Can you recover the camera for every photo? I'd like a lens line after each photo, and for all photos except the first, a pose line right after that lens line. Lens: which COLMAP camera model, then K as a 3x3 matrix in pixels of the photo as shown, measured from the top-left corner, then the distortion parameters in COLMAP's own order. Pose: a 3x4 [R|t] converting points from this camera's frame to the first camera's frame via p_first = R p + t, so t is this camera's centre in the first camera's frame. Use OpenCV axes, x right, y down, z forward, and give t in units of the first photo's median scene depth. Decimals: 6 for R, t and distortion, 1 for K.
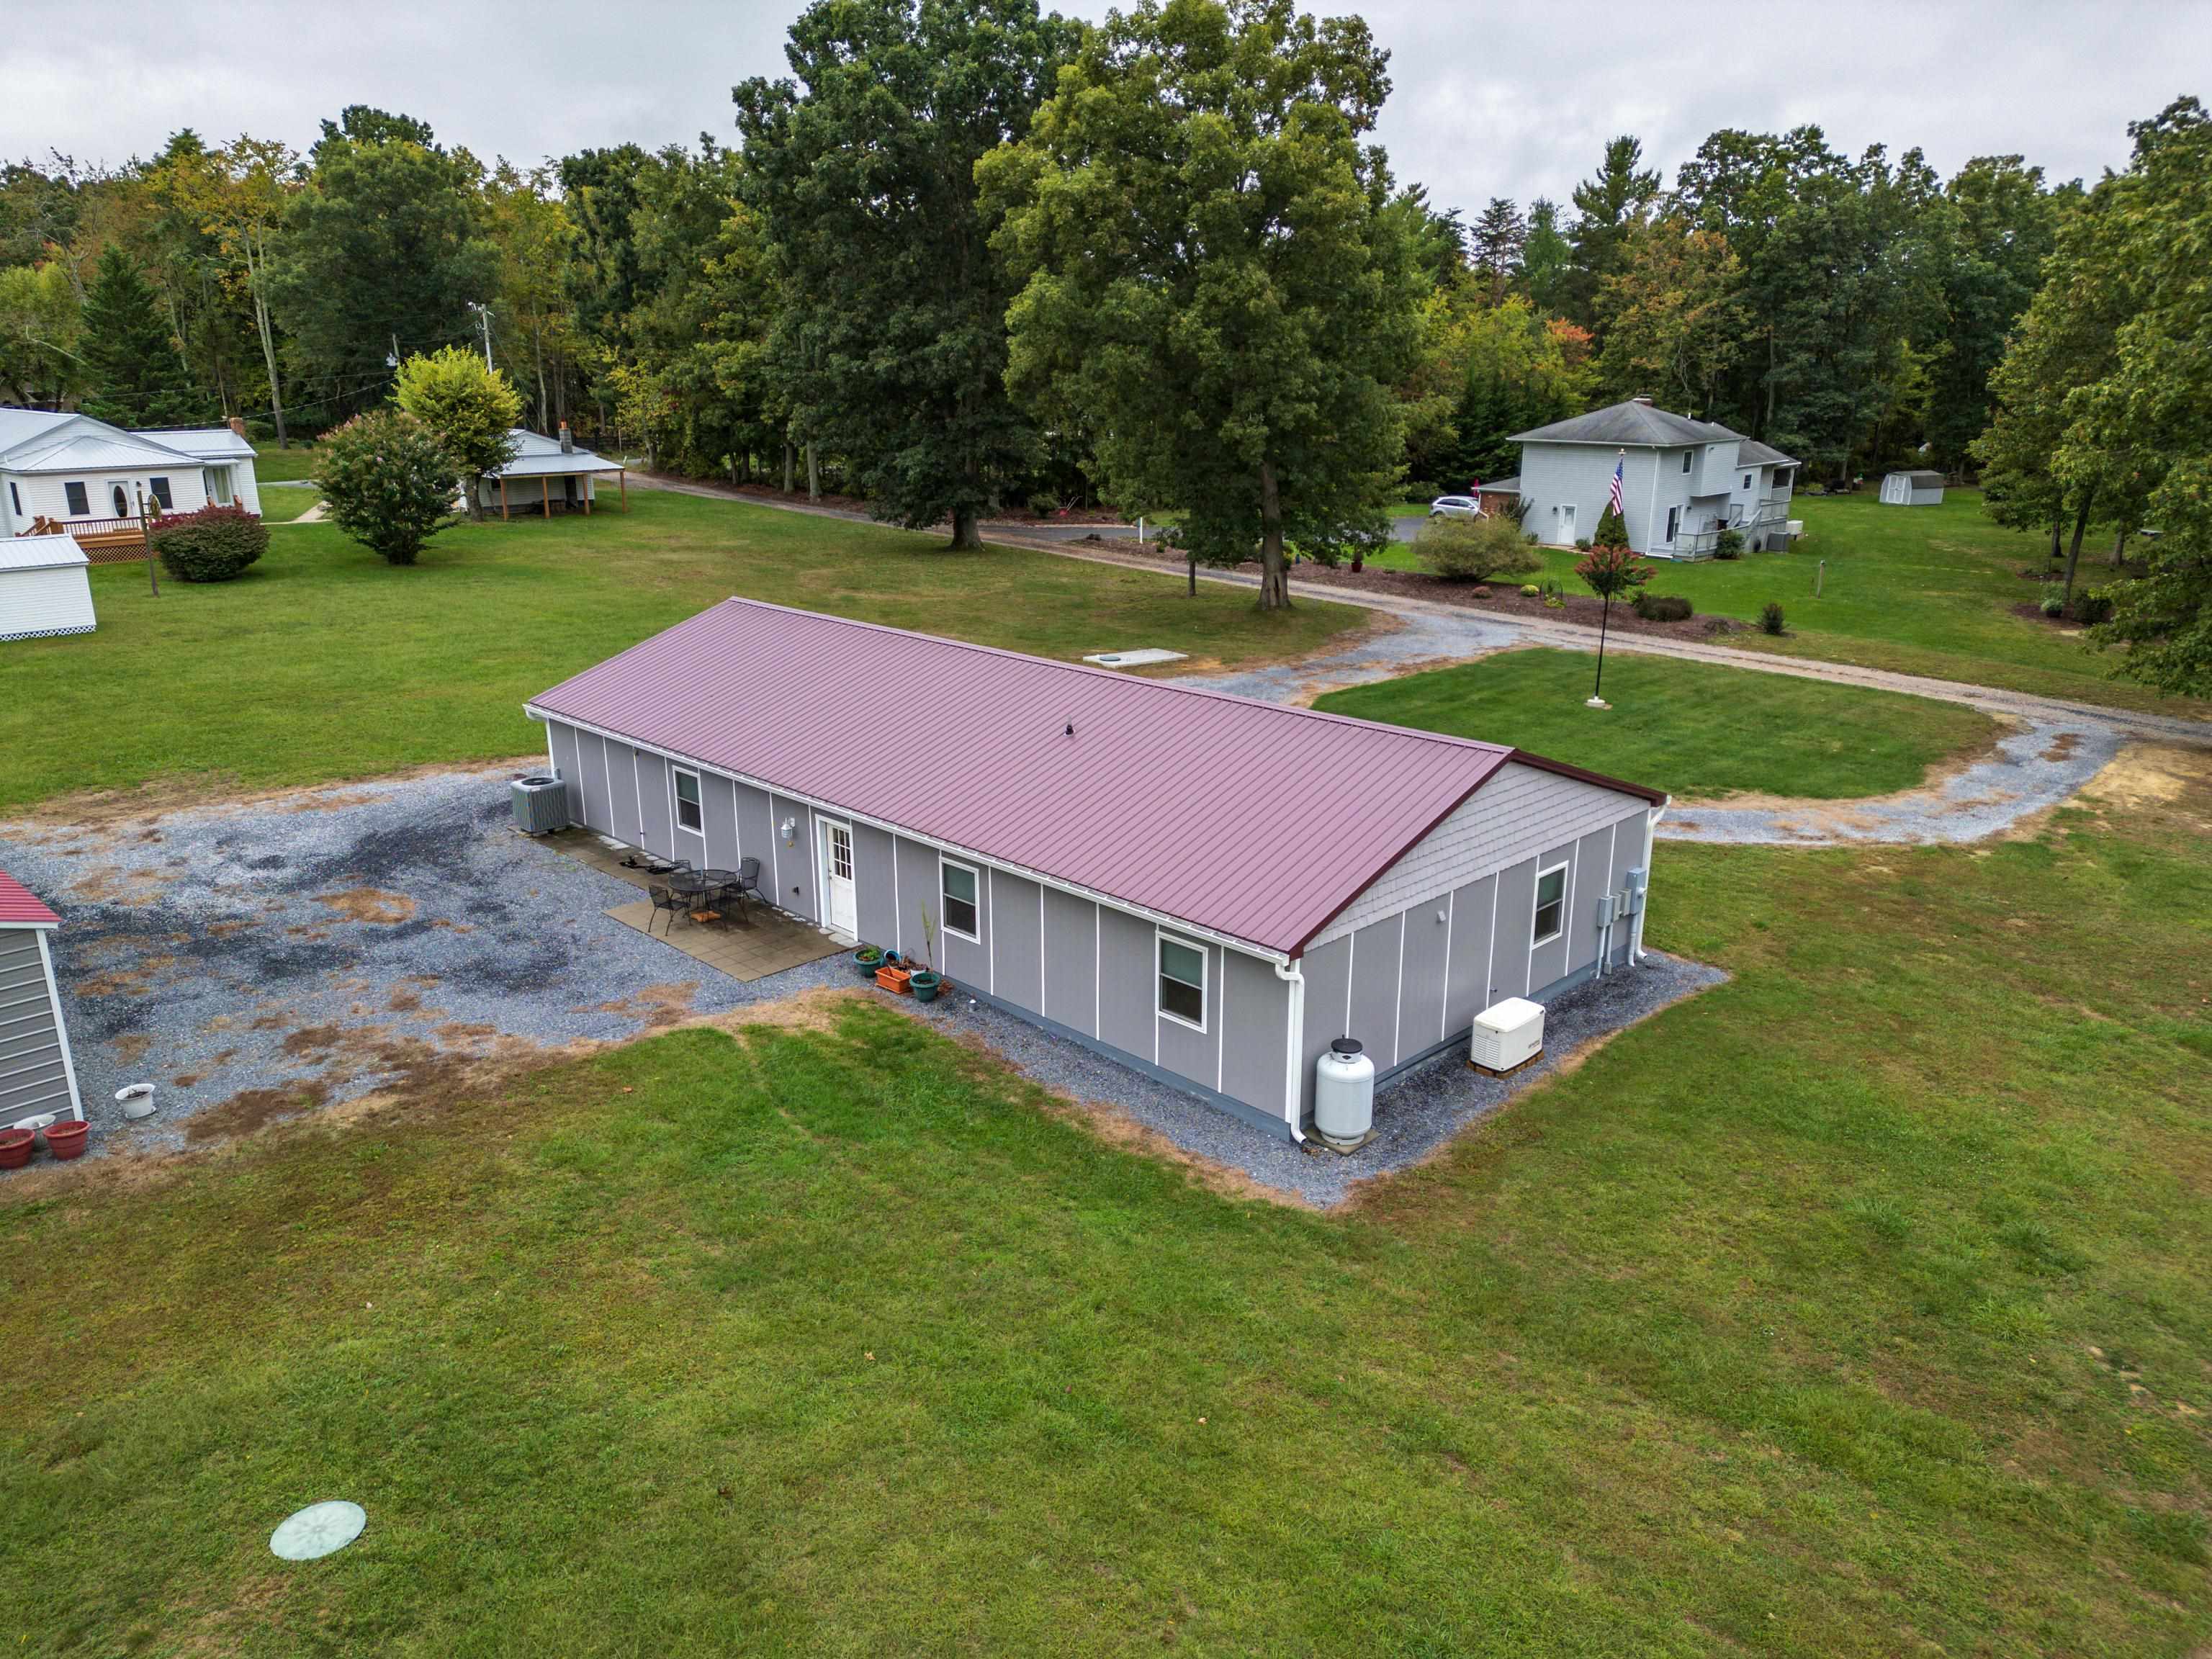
lens RADIAL K [[1549.8, 0, 1111.2], [0, 1549.8, 821.0], [0, 0, 1]] dist [0.089620, -0.071948]
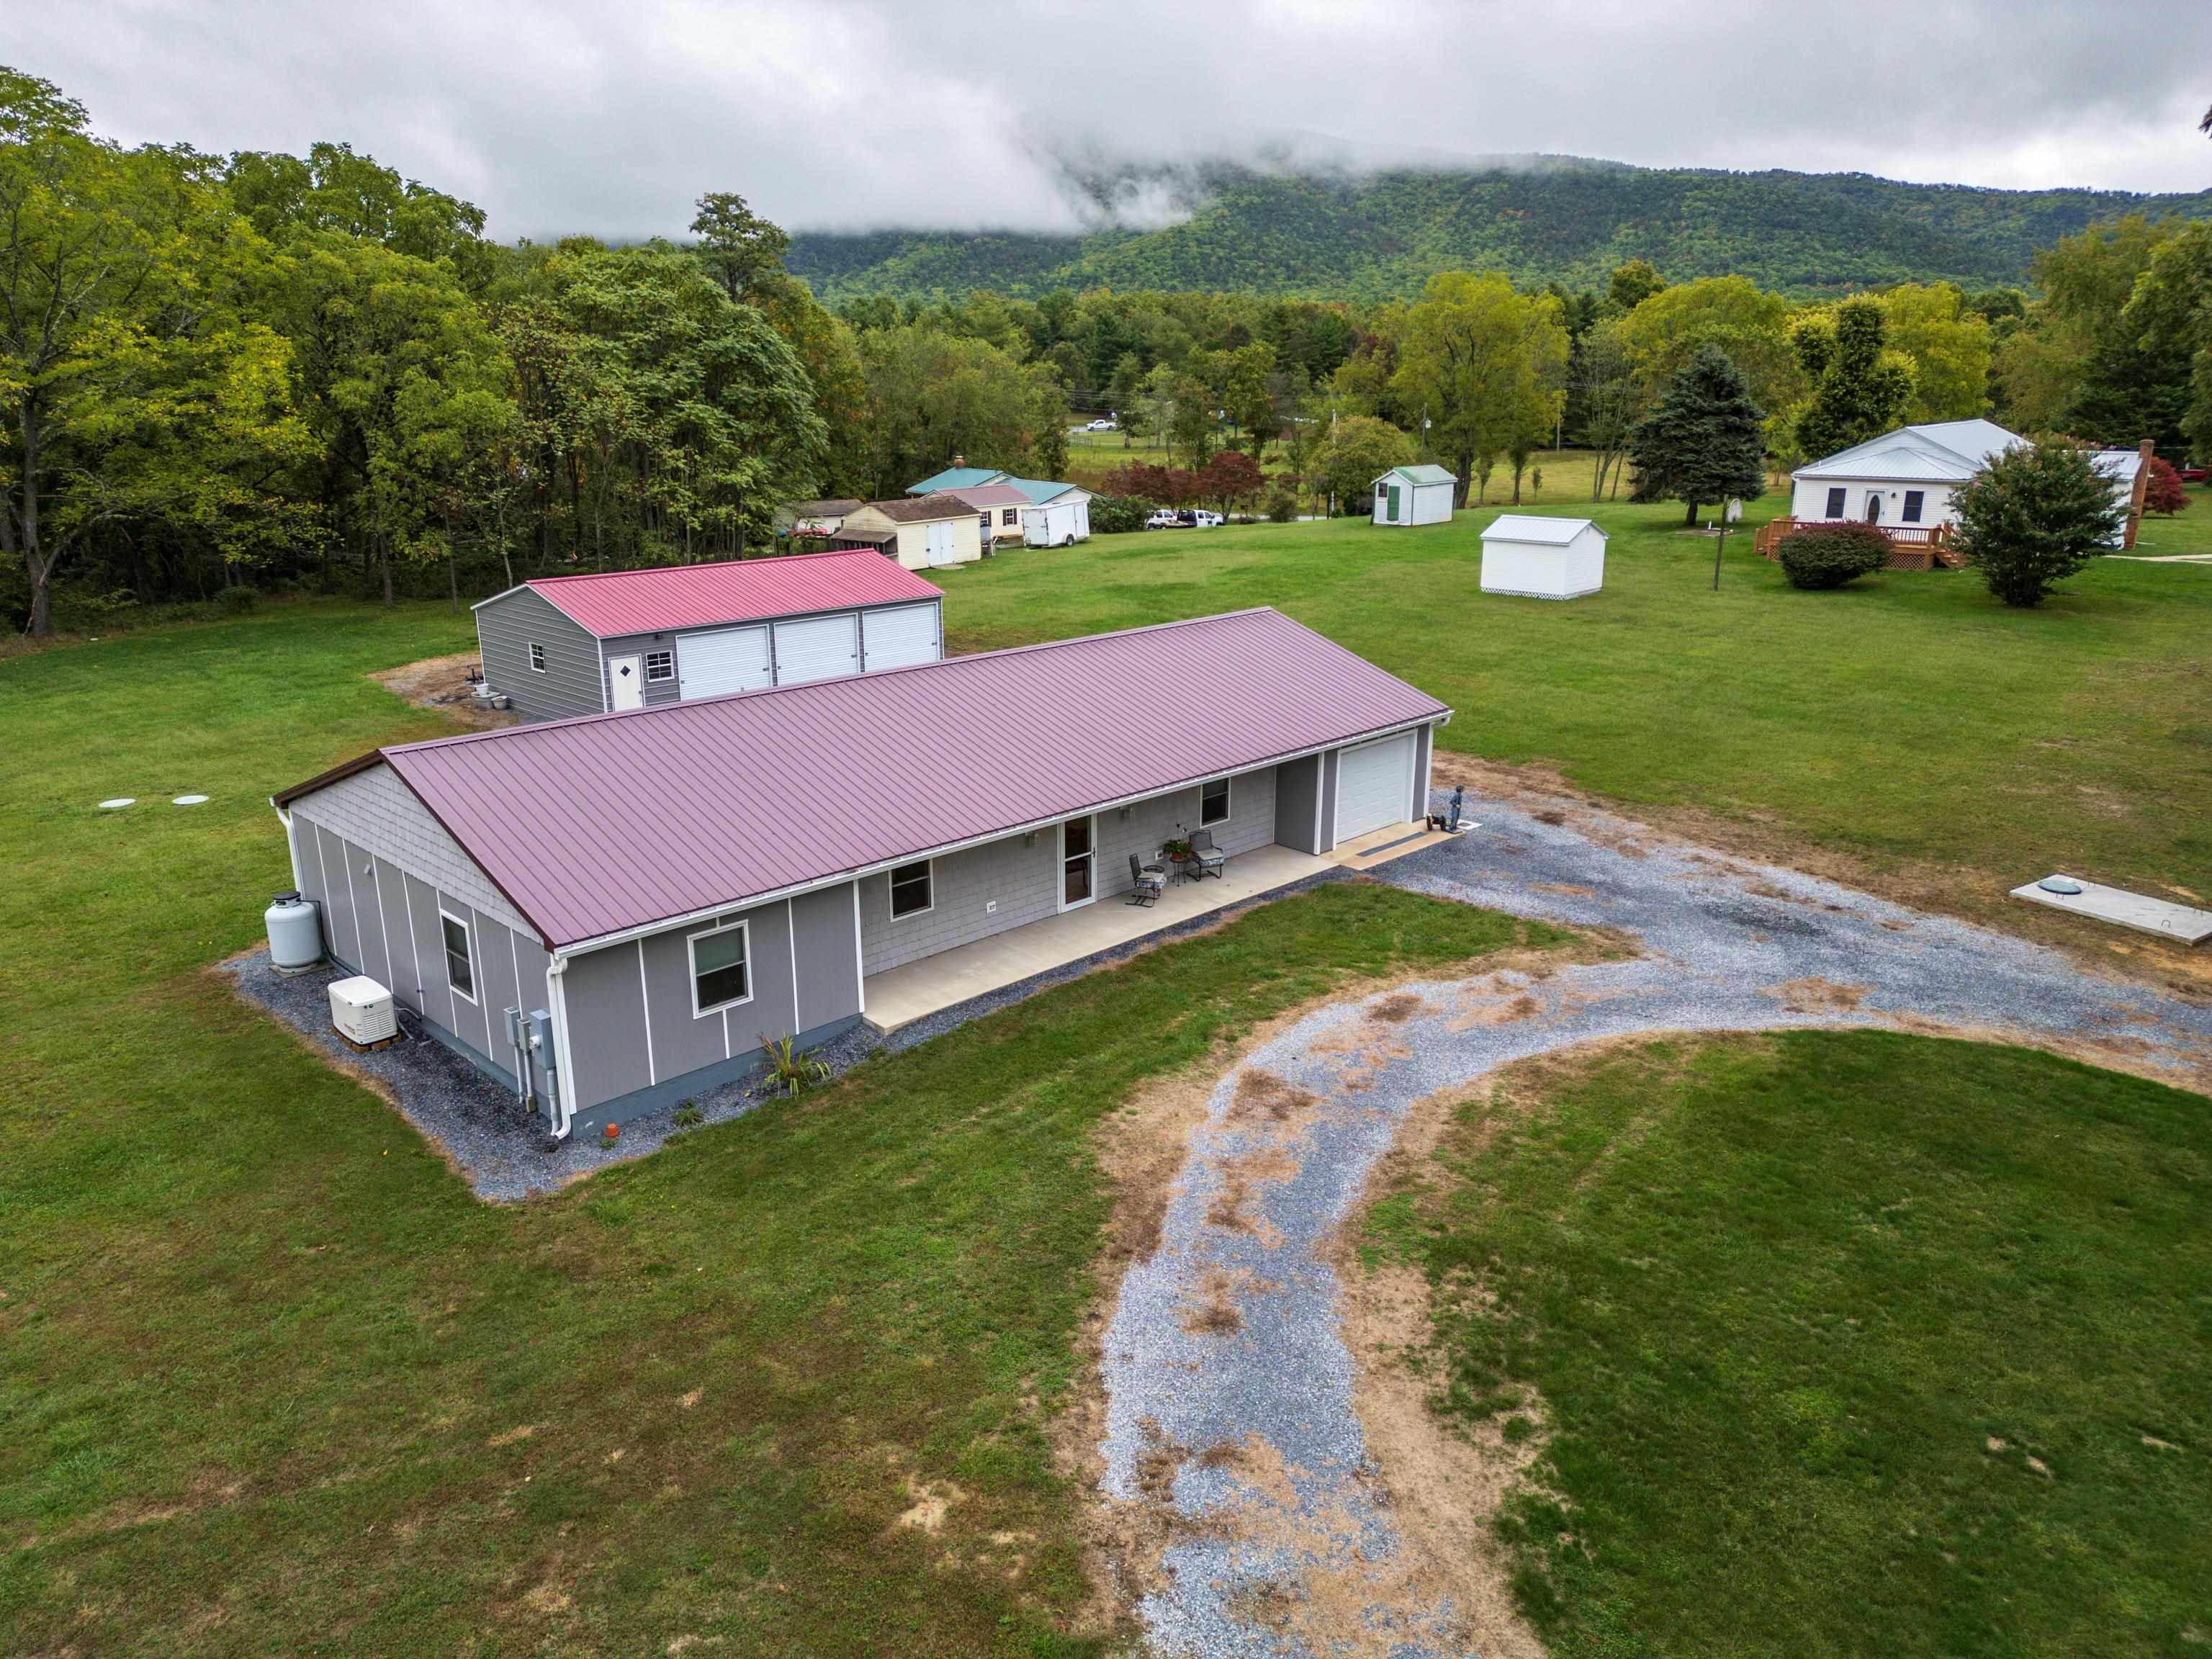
lens RADIAL K [[1549.8, 0, 1114.1], [0, 1549.8, 839.1], [0, 0, 1]] dist [0.089620, -0.071948]
pose [[-0.011475, 0.287982, -0.957567, 0.860623], [-0.287846, 0.916143, 0.278974, -0.285379], [0.957608, 0.278833, 0.072382, 0.964200]]
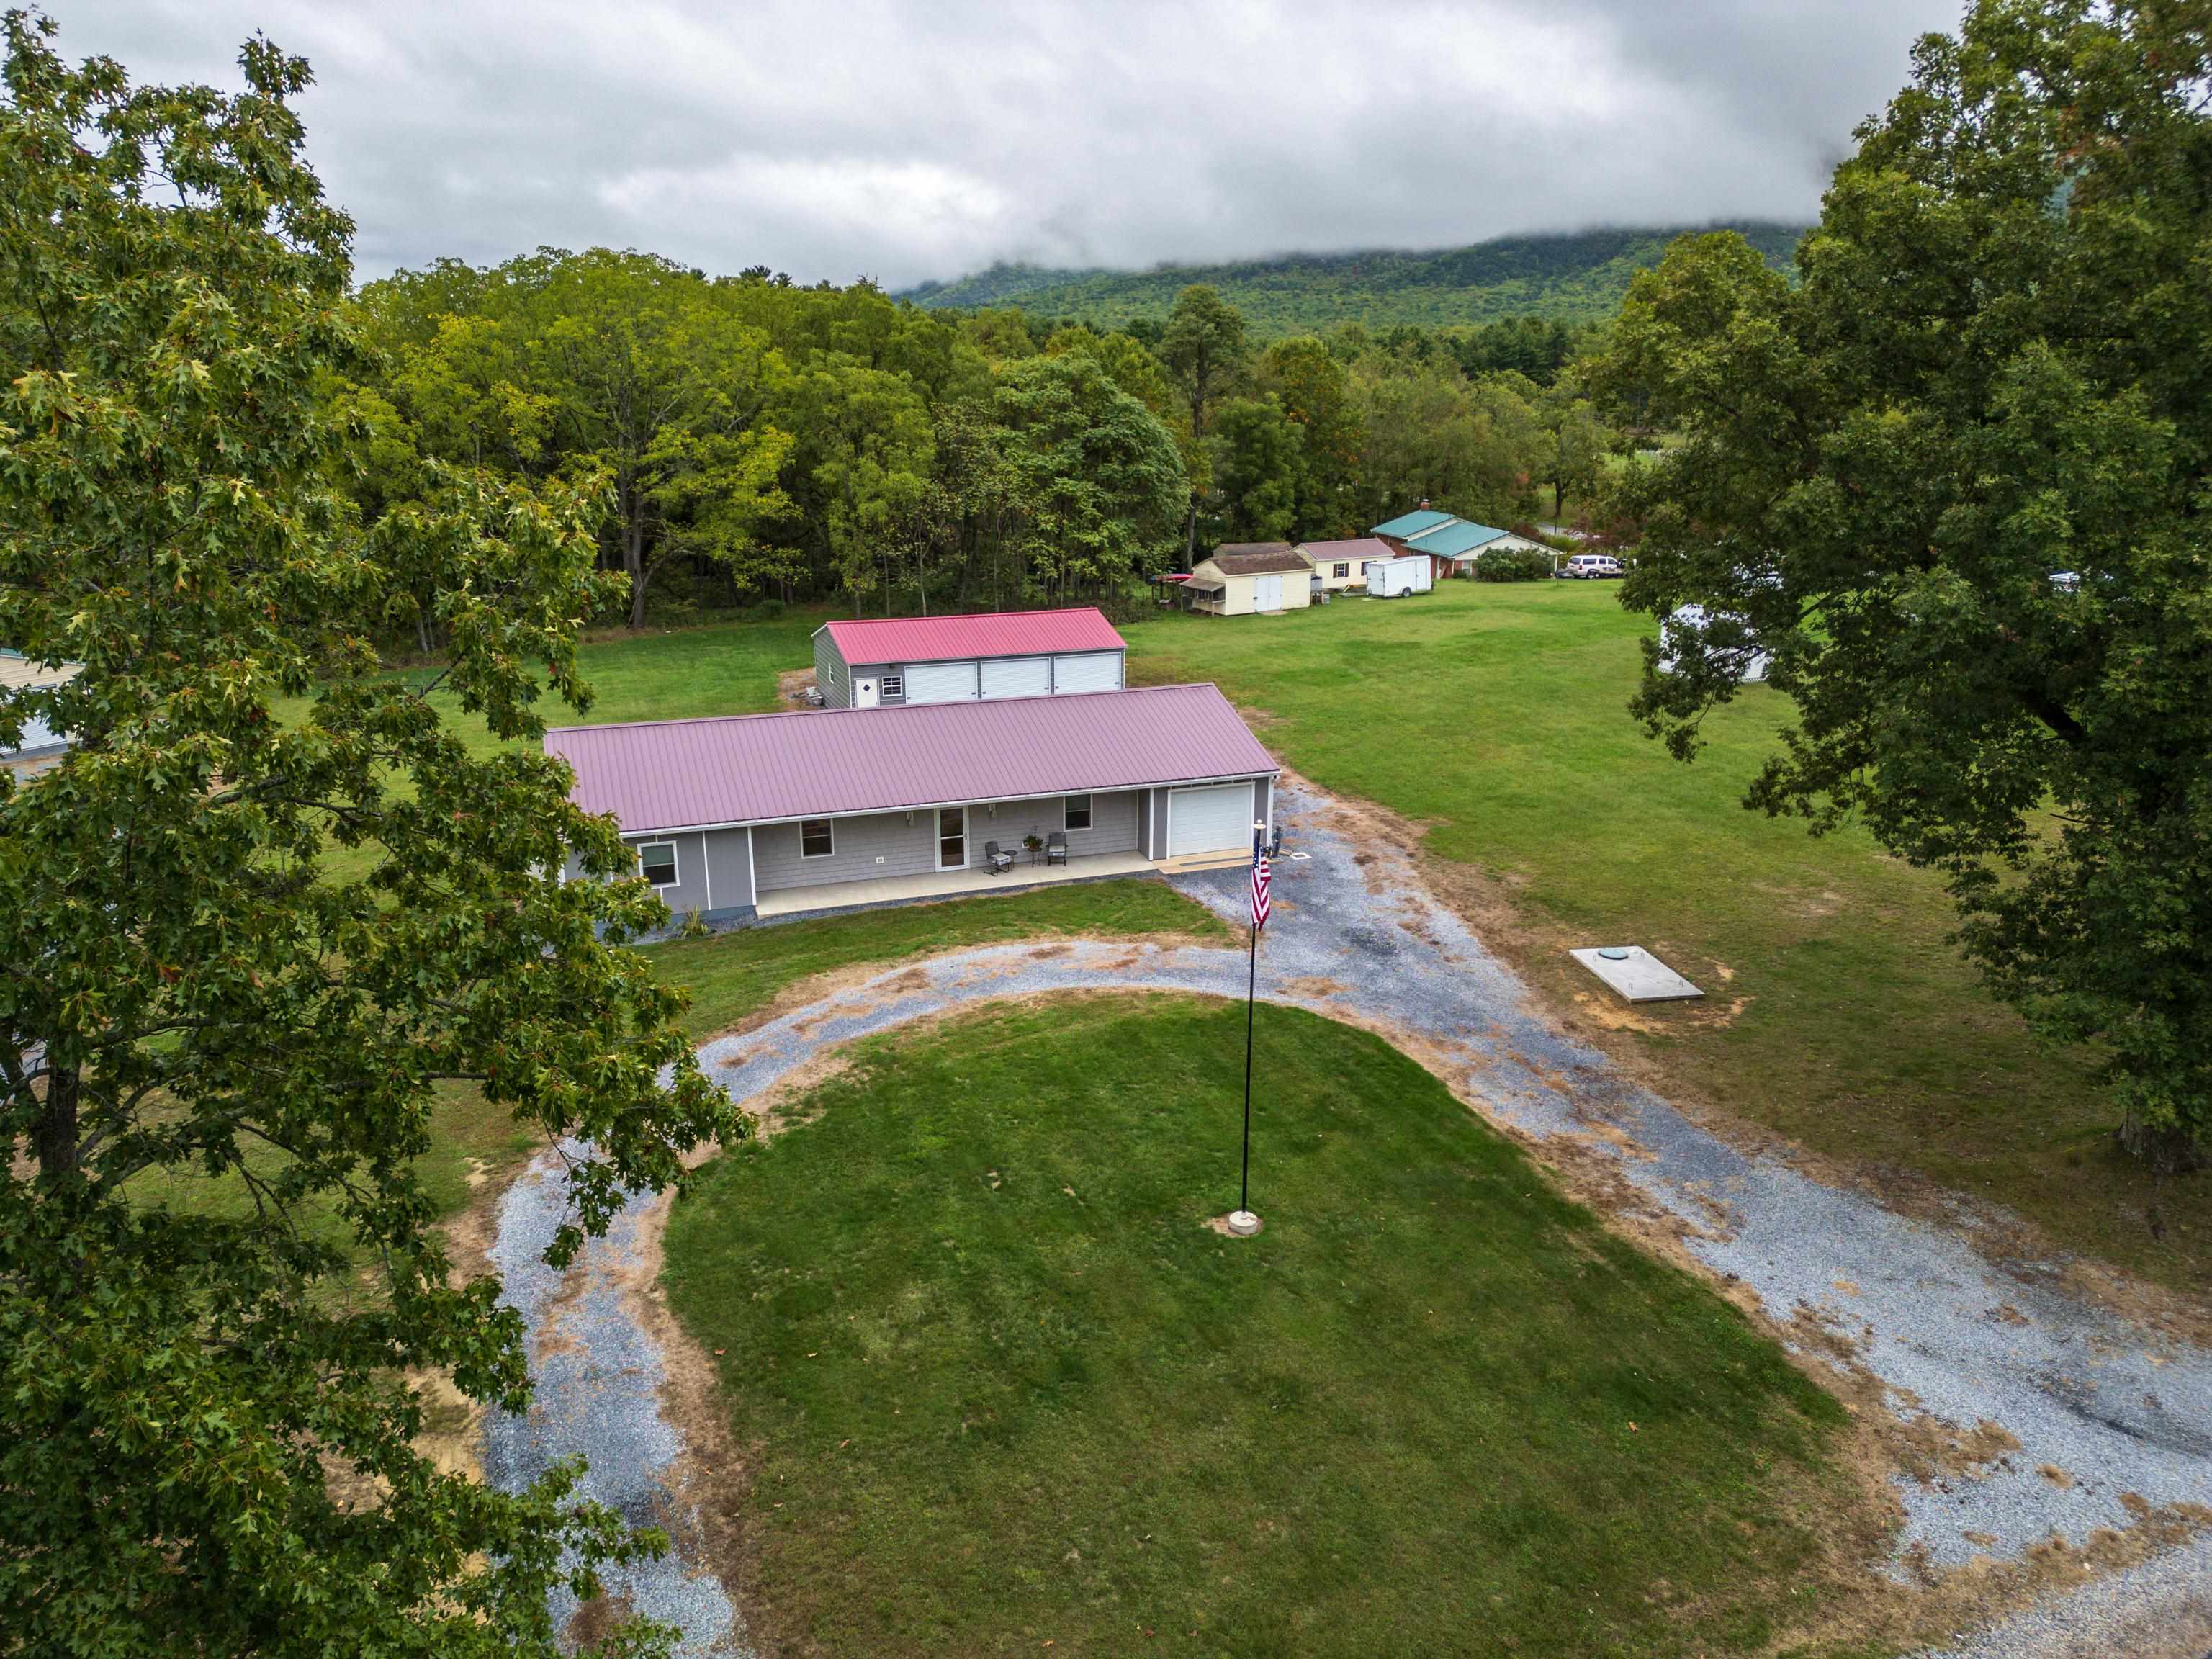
lens RADIAL K [[1549.8, 0, 1116.7], [0, 1549.8, 837.9], [0, 0, 1]] dist [0.089620, -0.071948]
pose [[-0.429461, 0.258567, -0.865278, 1.150339], [-0.262475, 0.881037, 0.393550, -0.604988], [0.864101, 0.396128, -0.310504, 1.565434]]
